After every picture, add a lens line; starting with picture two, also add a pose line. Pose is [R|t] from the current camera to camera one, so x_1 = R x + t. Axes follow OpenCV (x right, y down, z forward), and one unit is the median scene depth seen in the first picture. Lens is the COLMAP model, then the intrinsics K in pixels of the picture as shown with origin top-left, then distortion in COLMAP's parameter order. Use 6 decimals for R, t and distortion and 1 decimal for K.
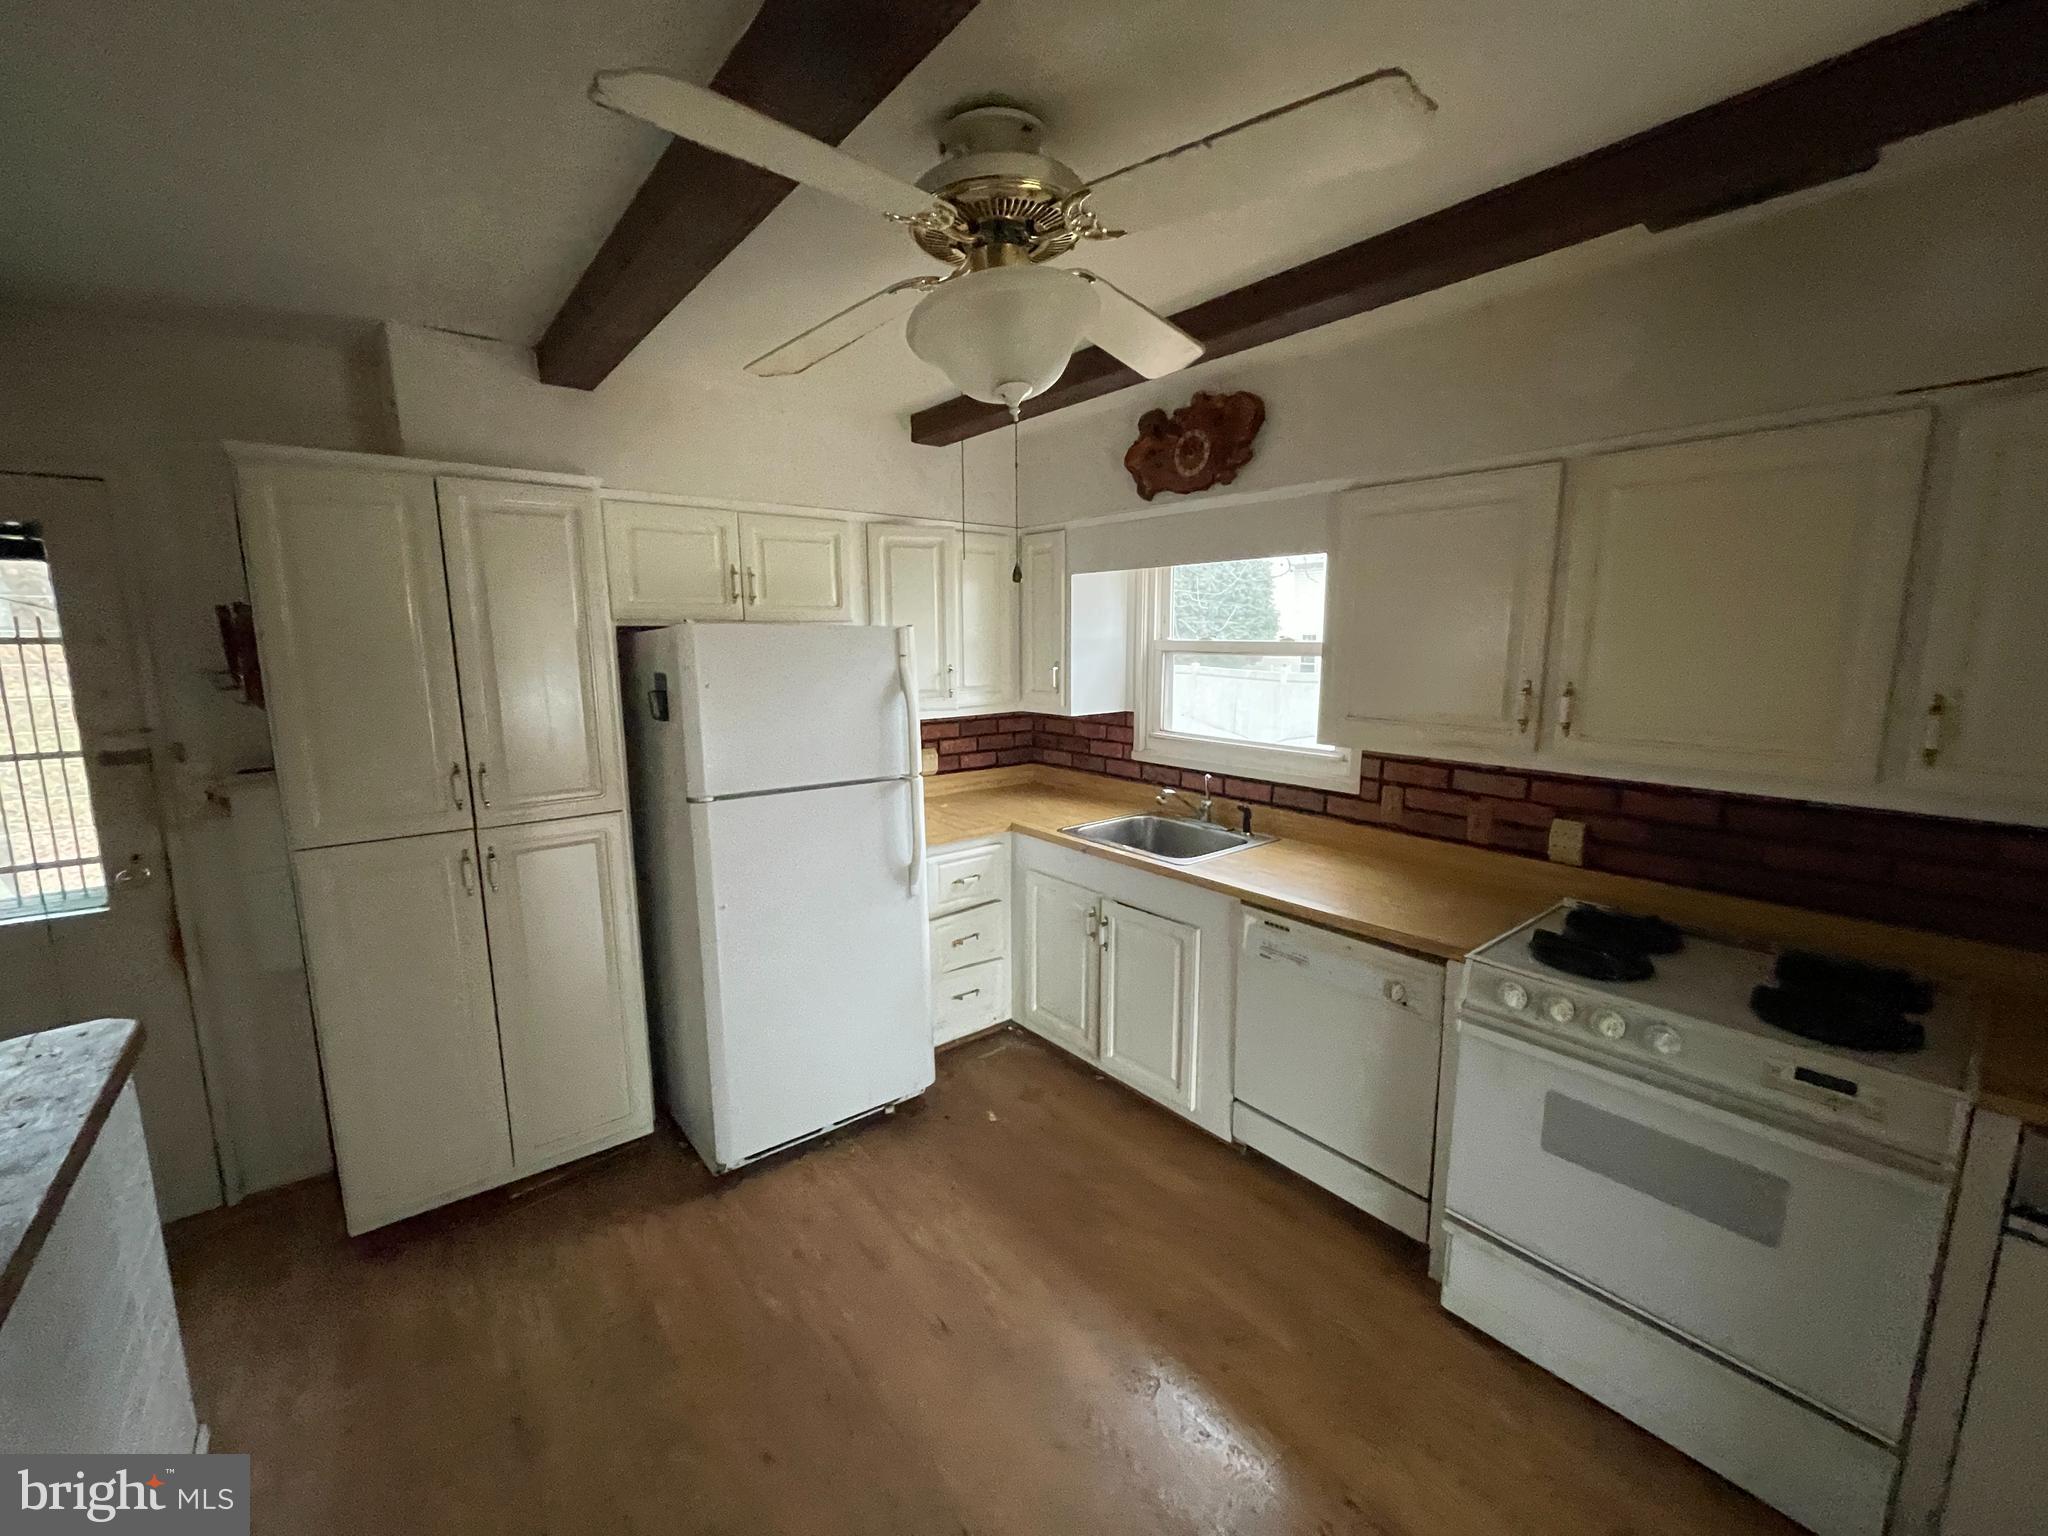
lens RADIAL K [[826.5, 0, 1024.0], [0, 826.5, 768.0], [0, 0, 1]] dist [-0.003495, -0.000480]
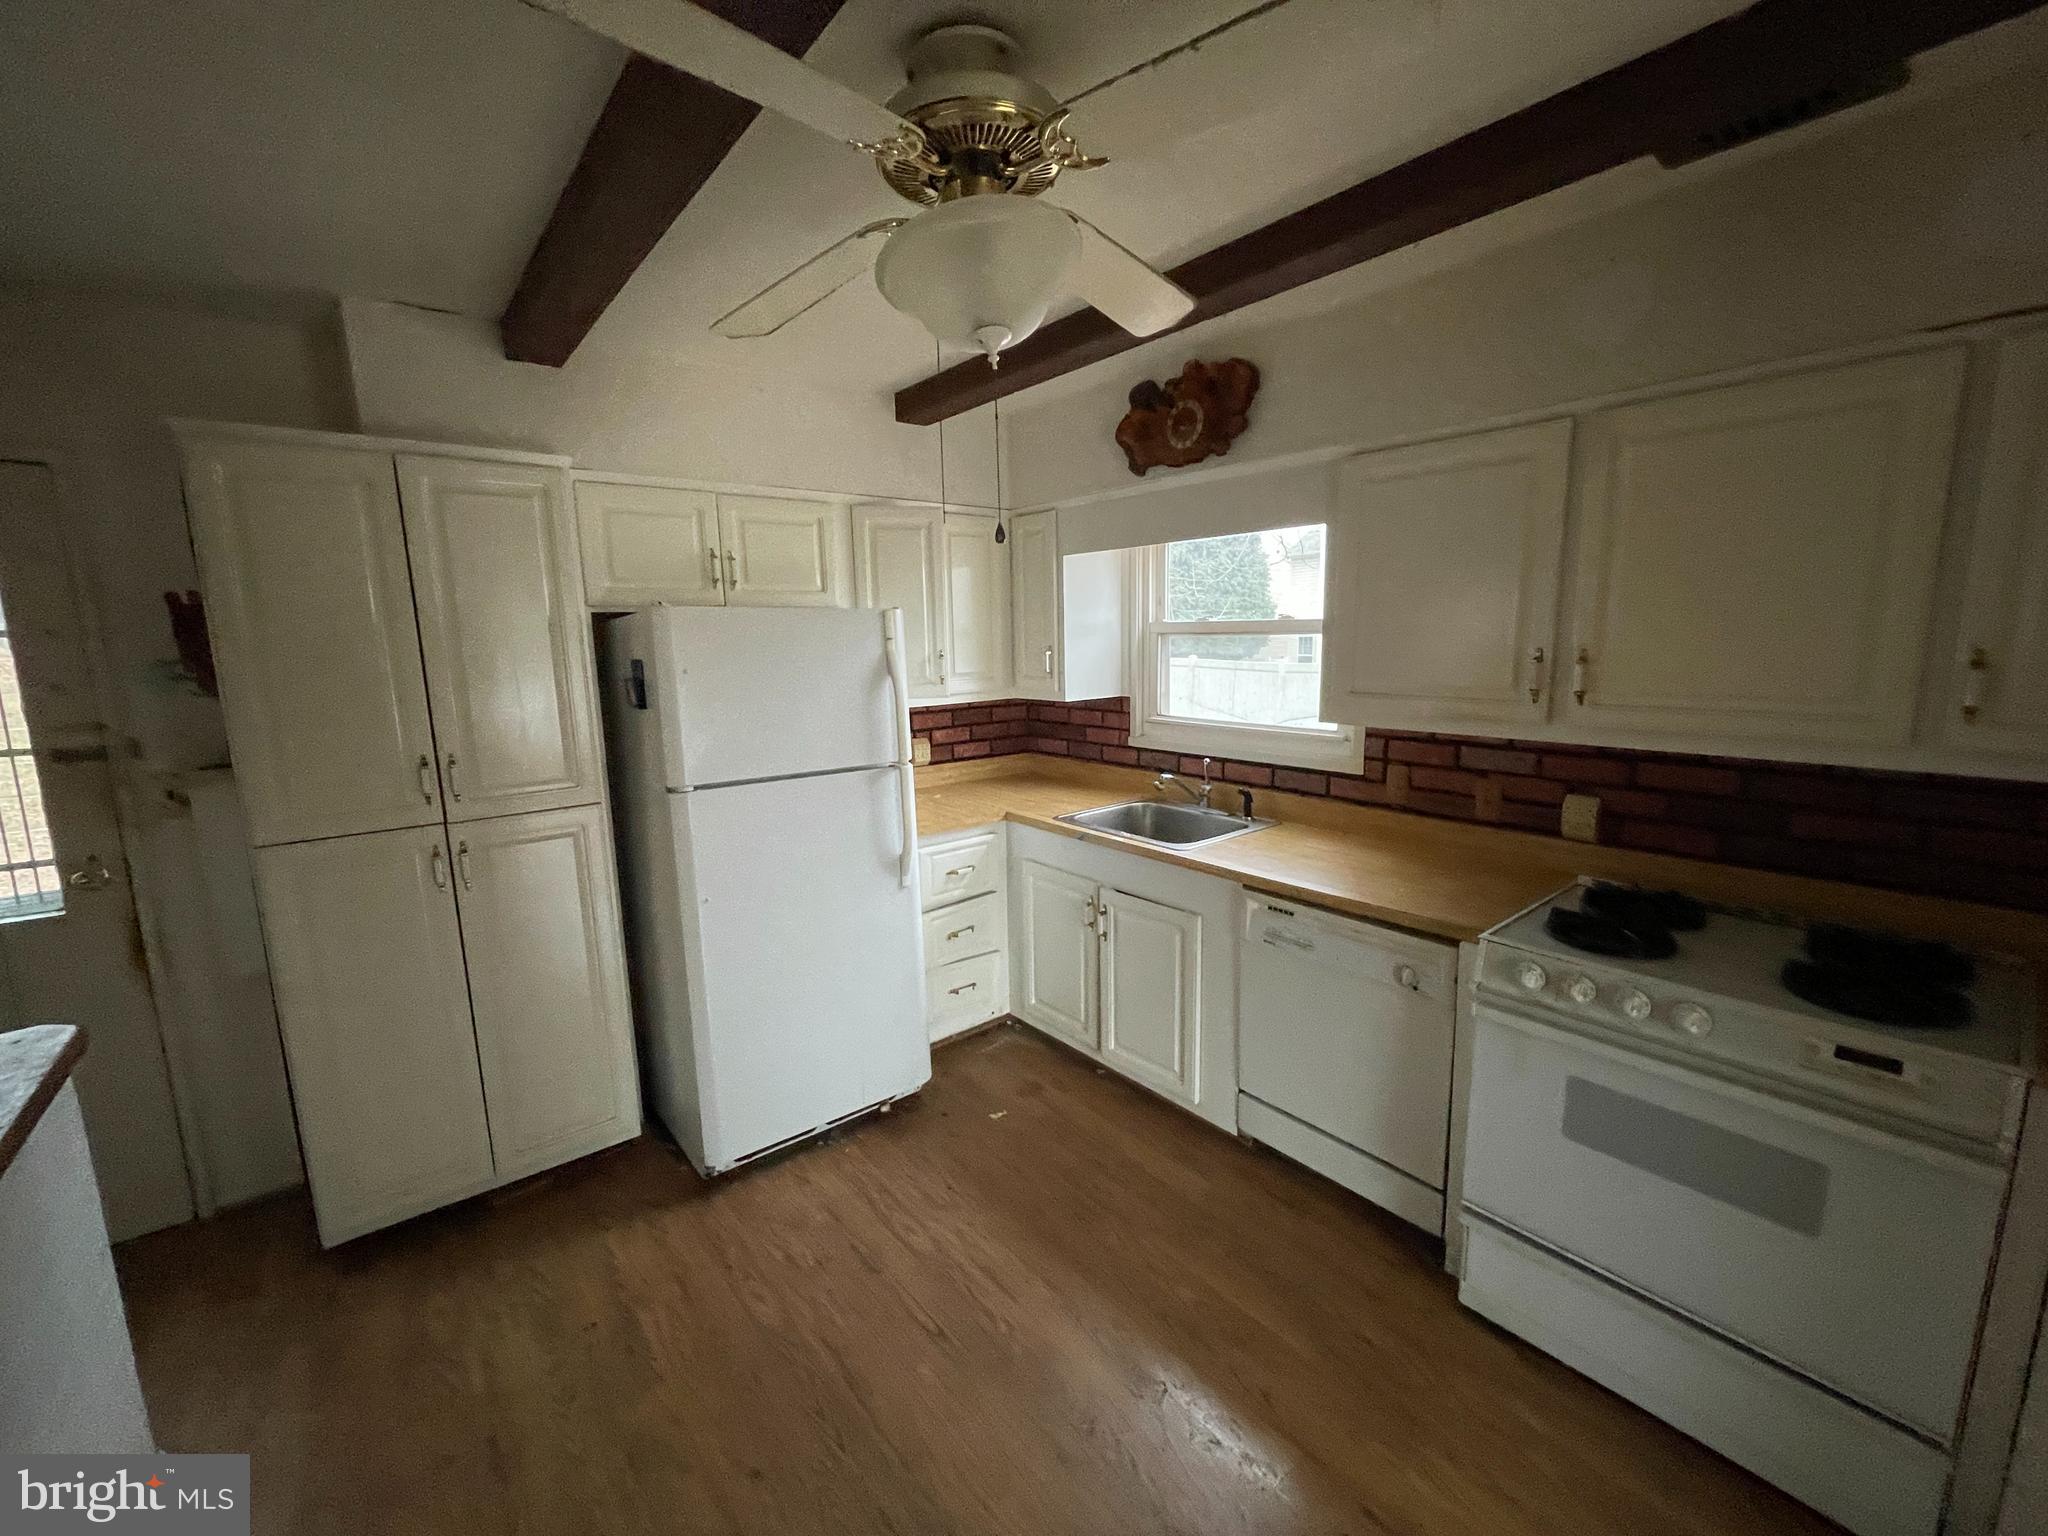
lens RADIAL K [[826.5, 0, 1024.0], [0, 826.5, 768.0], [0, 0, 1]] dist [-0.003495, -0.000480]
pose [[0.999852, -0.017174, 0.000796, 0.008143], [0.017171, 0.999847, 0.003209, 0.016072], [-0.000851, -0.003195, 0.999995, 0.035232]]
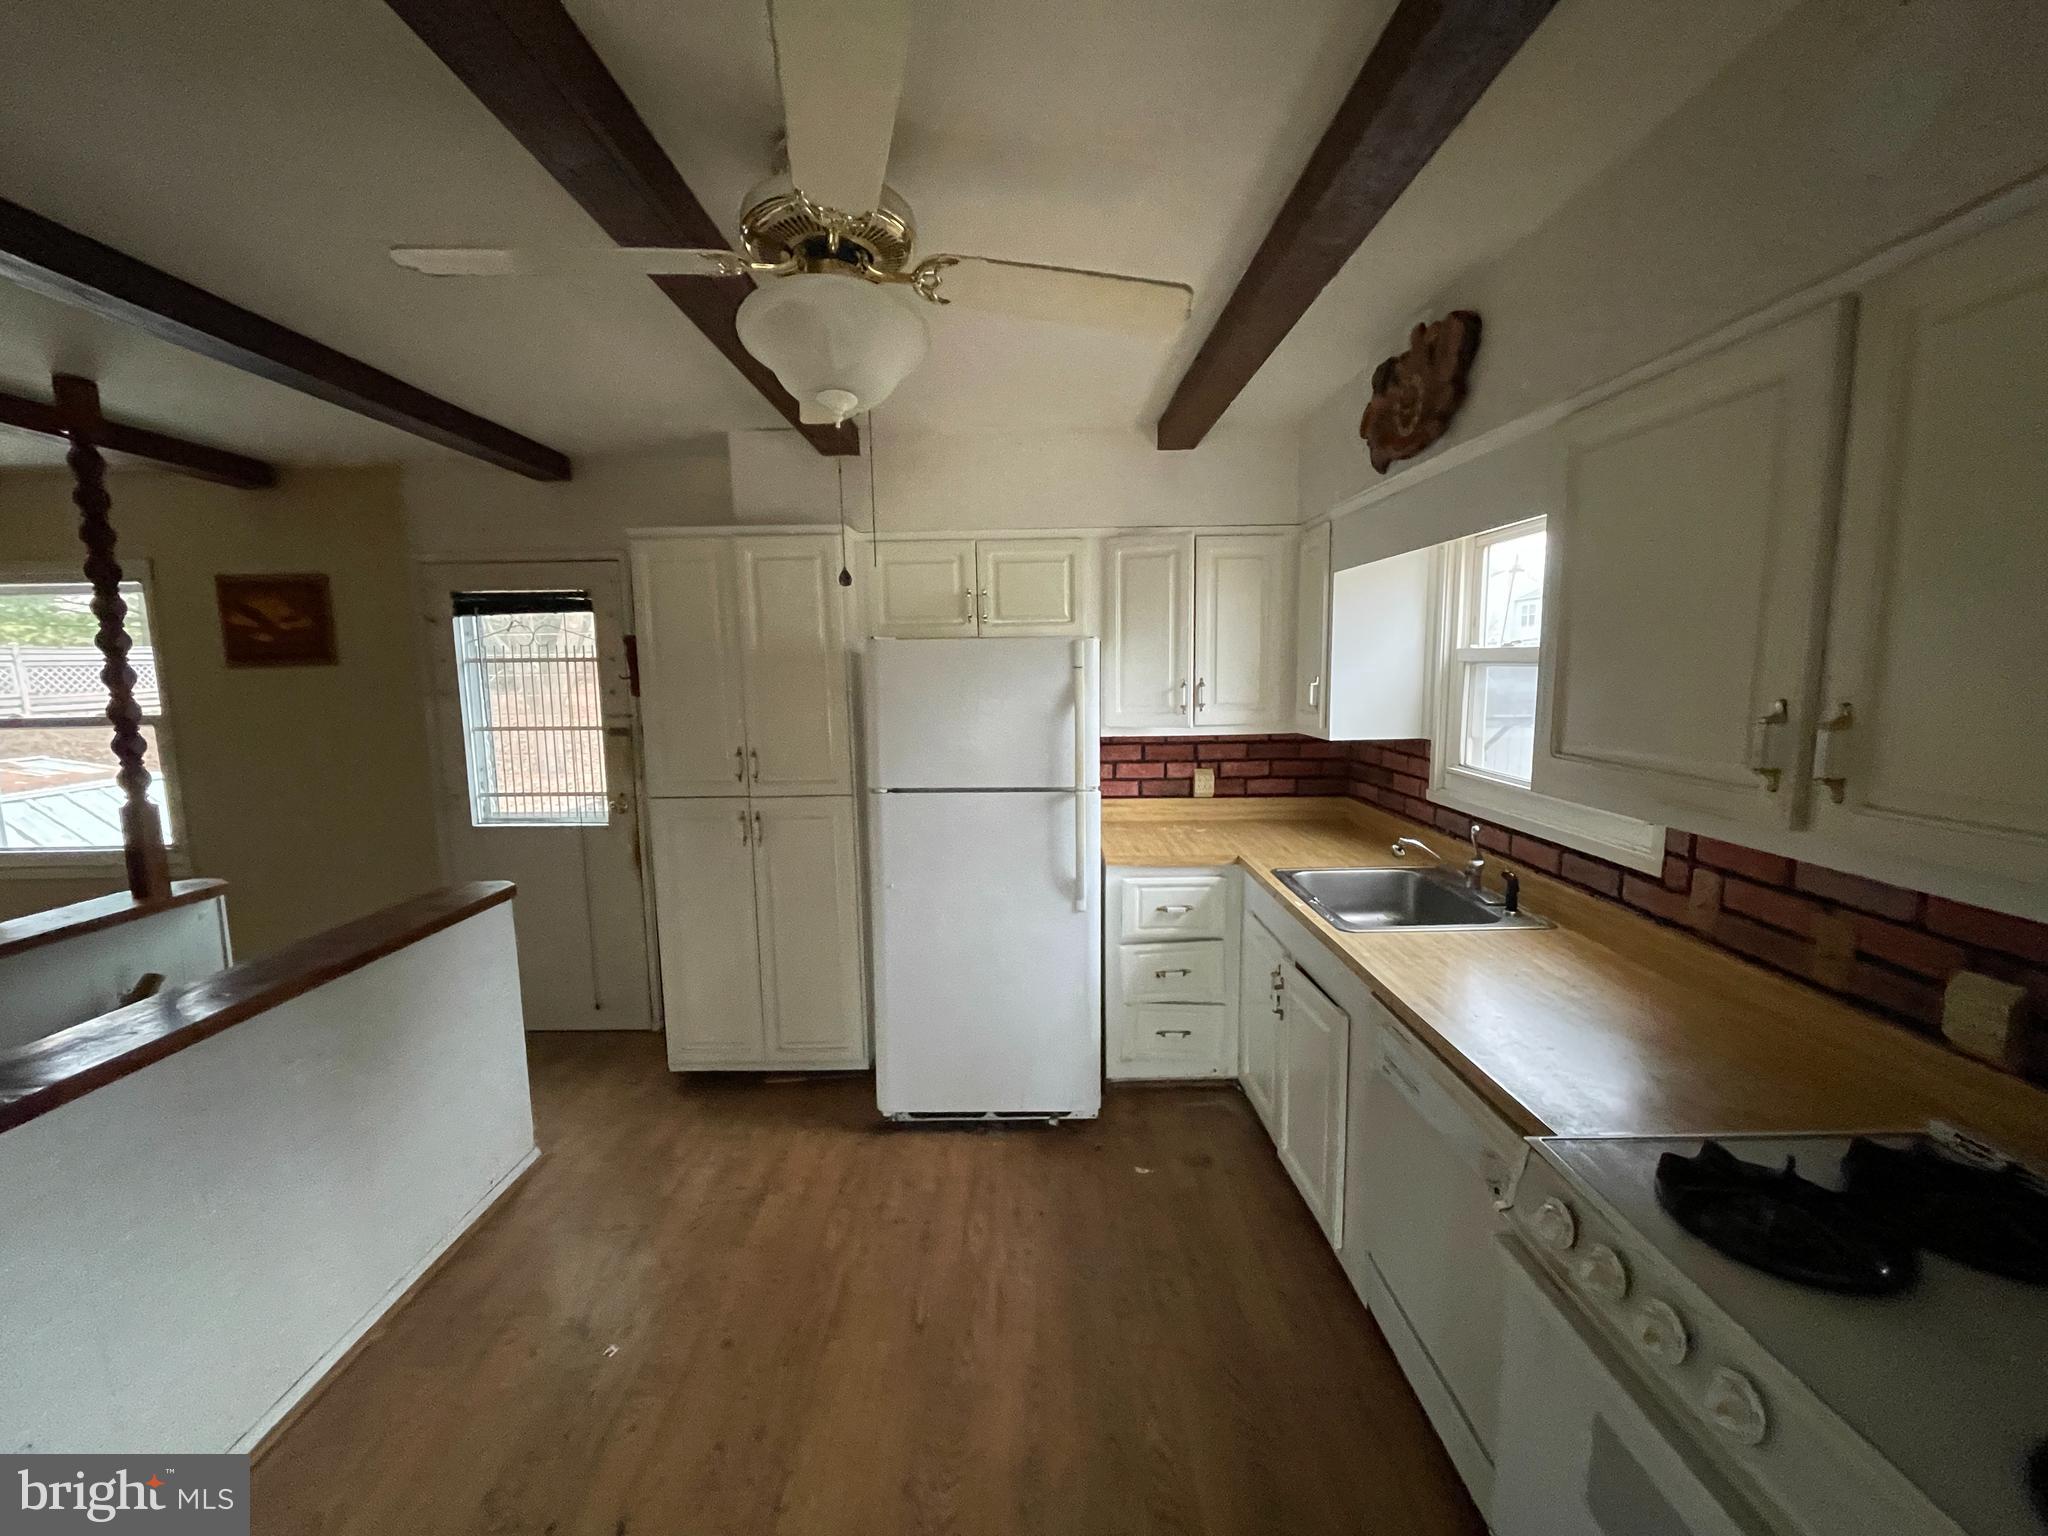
lens RADIAL K [[826.5, 0, 1024.0], [0, 826.5, 768.0], [0, 0, 1]] dist [-0.003495, -0.000480]
pose [[0.780516, 0.069596, -0.621249, 0.465987], [-0.086305, 0.996264, 0.003177, -0.014267], [0.619149, 0.051137, 0.783607, 0.202613]]
